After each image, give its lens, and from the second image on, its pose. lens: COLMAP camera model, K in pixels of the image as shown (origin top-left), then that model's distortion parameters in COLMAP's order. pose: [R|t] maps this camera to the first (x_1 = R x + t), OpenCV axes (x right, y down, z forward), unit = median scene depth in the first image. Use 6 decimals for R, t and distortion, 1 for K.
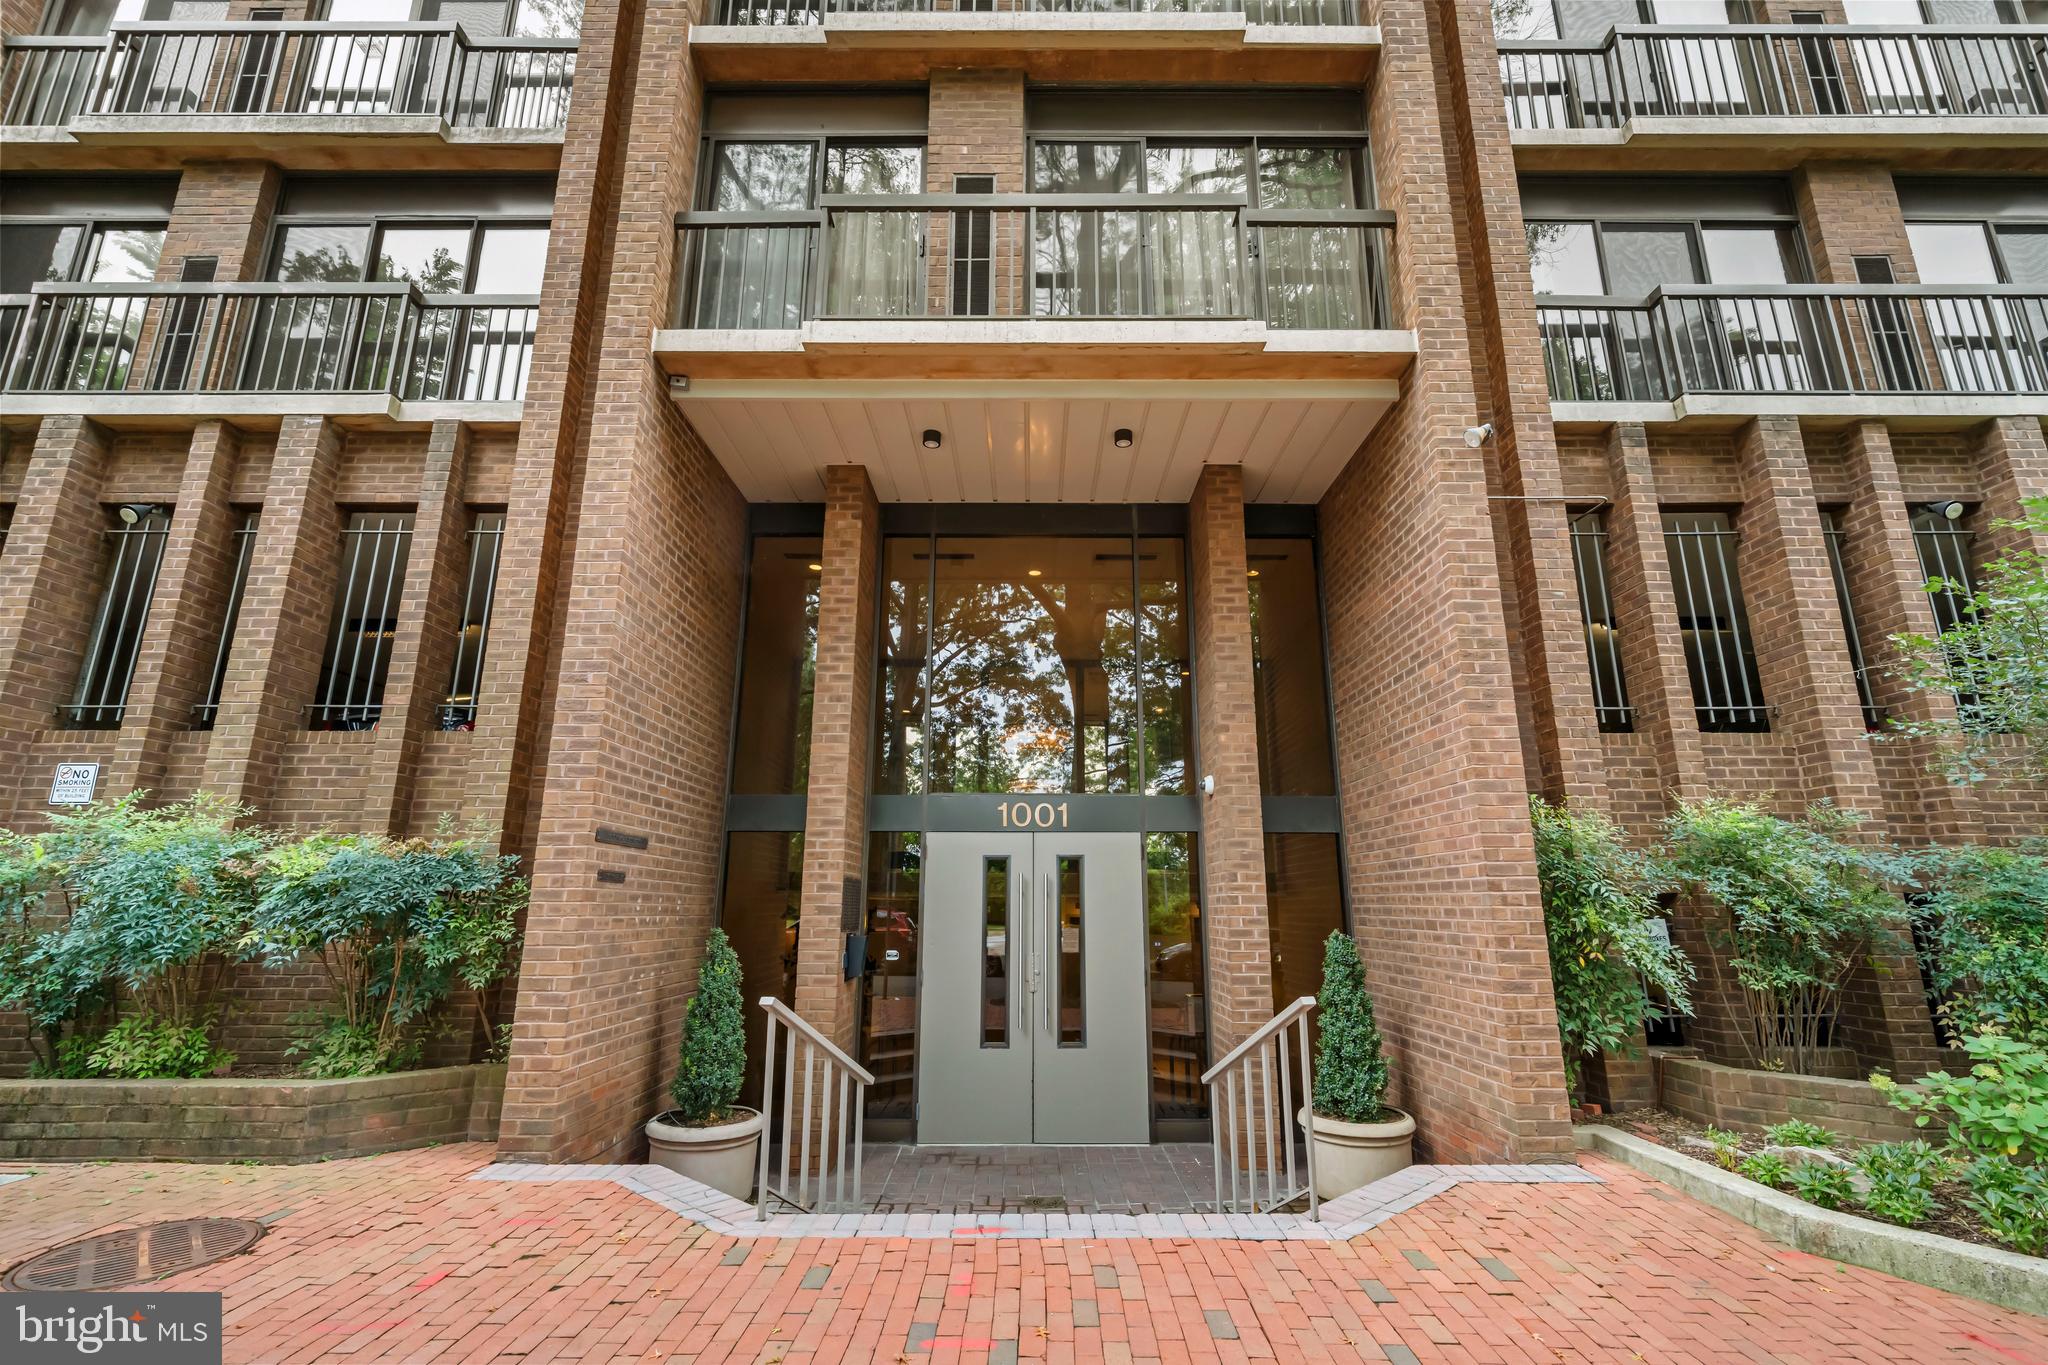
lens RADIAL K [[880.4, 0, 1024.6], [0, 880.4, 680.4], [0, 0, 1]] dist [0.000850, -0.000111]
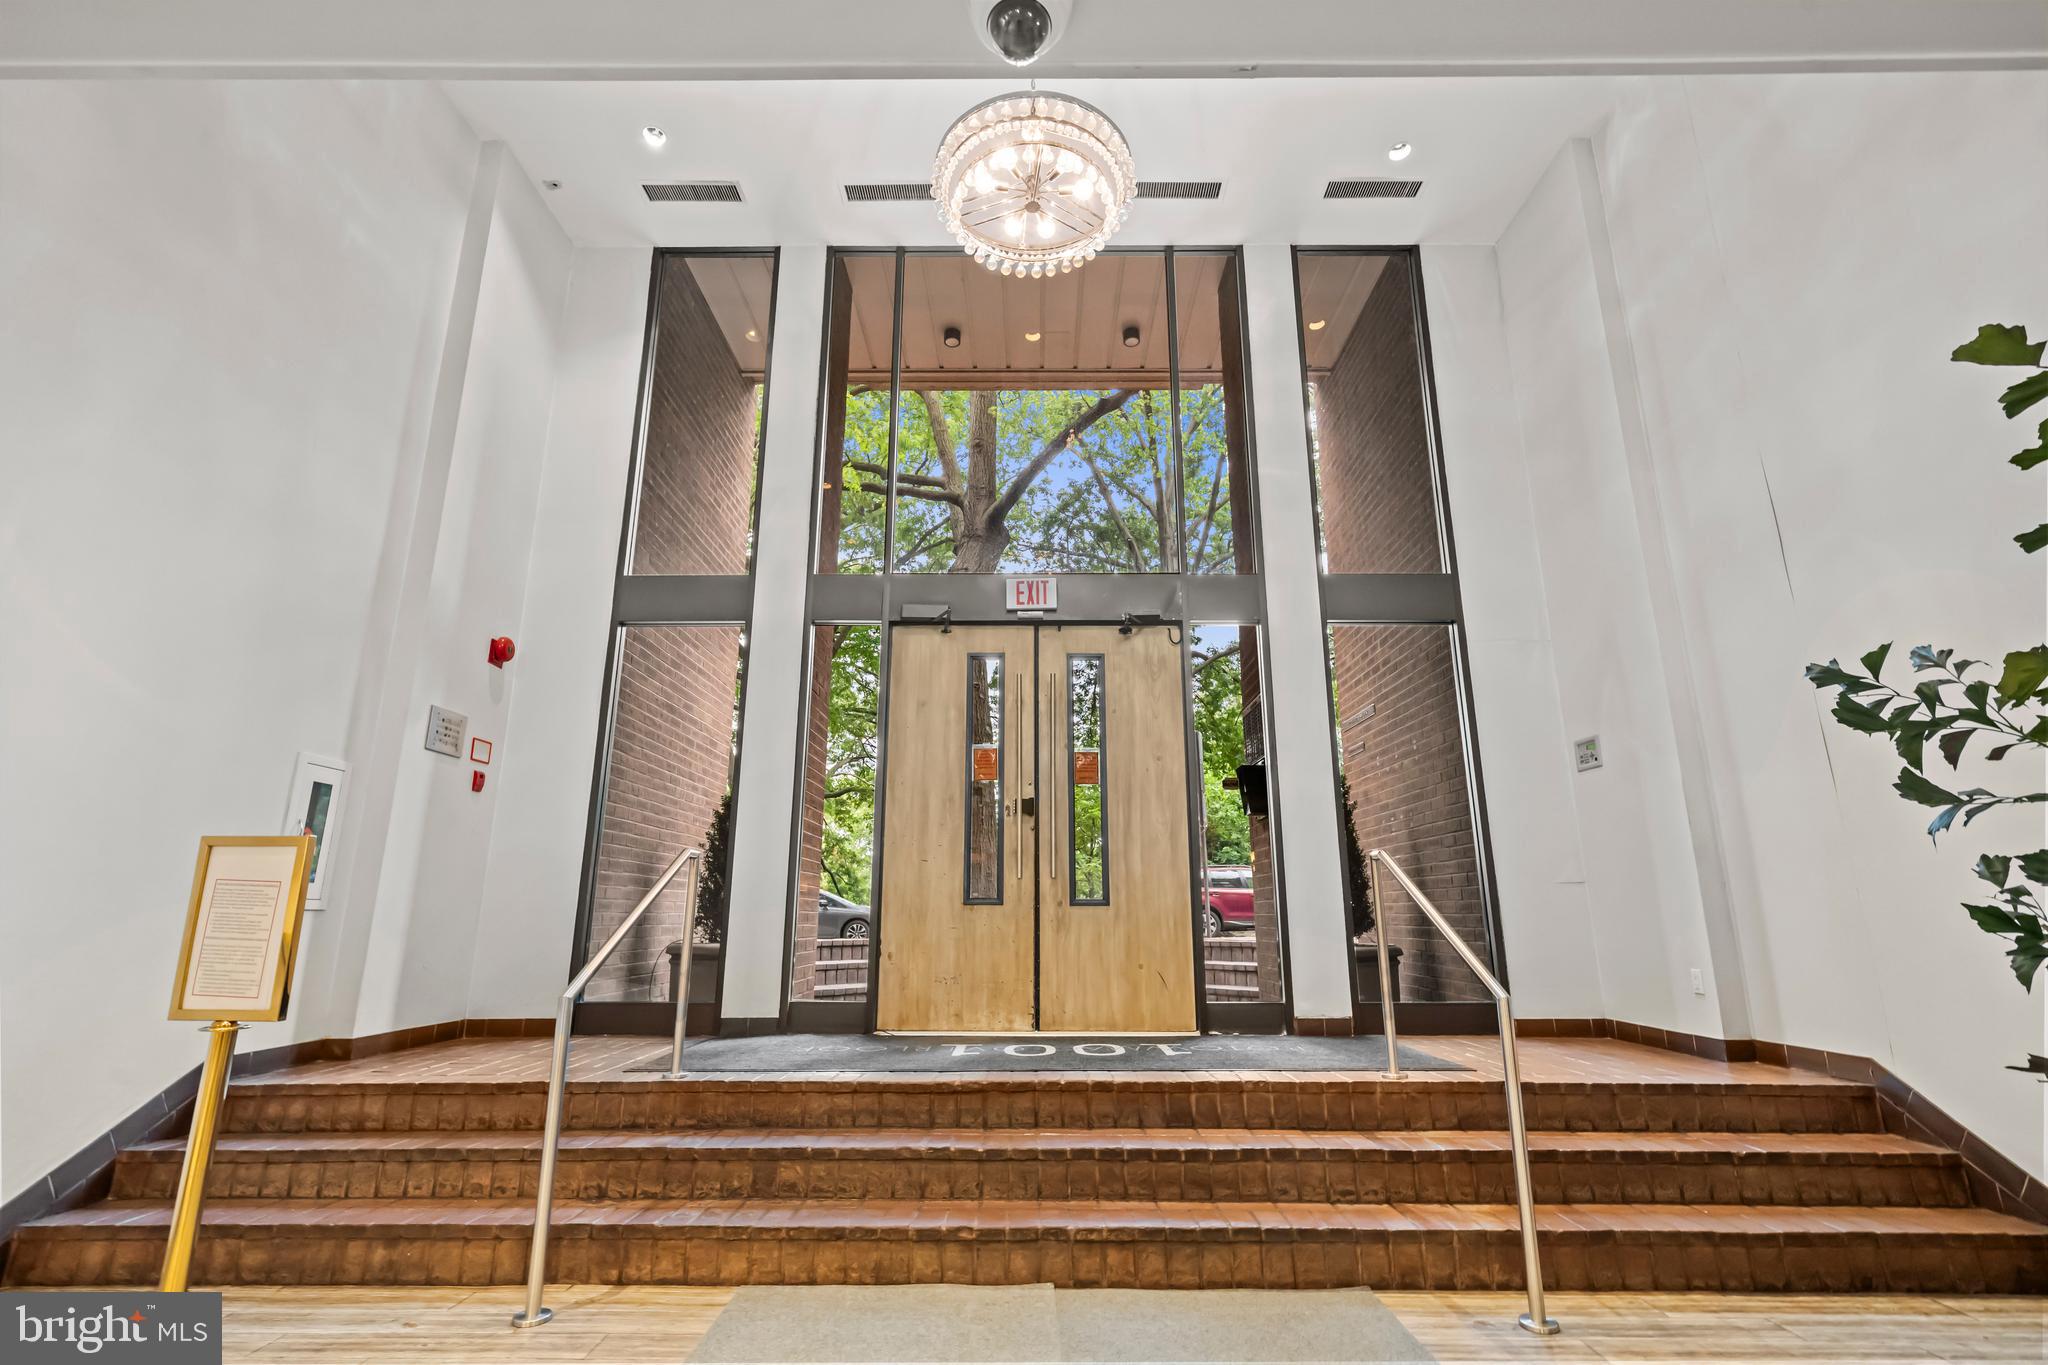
lens RADIAL K [[904.2, 0, 1024.0], [0, 904.2, 682.5], [0, 0, 1]] dist [0.002408, 0.000183]
pose [[-0.999968, -0.000257, 0.008009, 0.015906], [-0.004092, 0.875699, -0.482840, 0.699273], [-0.006889, -0.482857, -0.875672, 1.977514]]
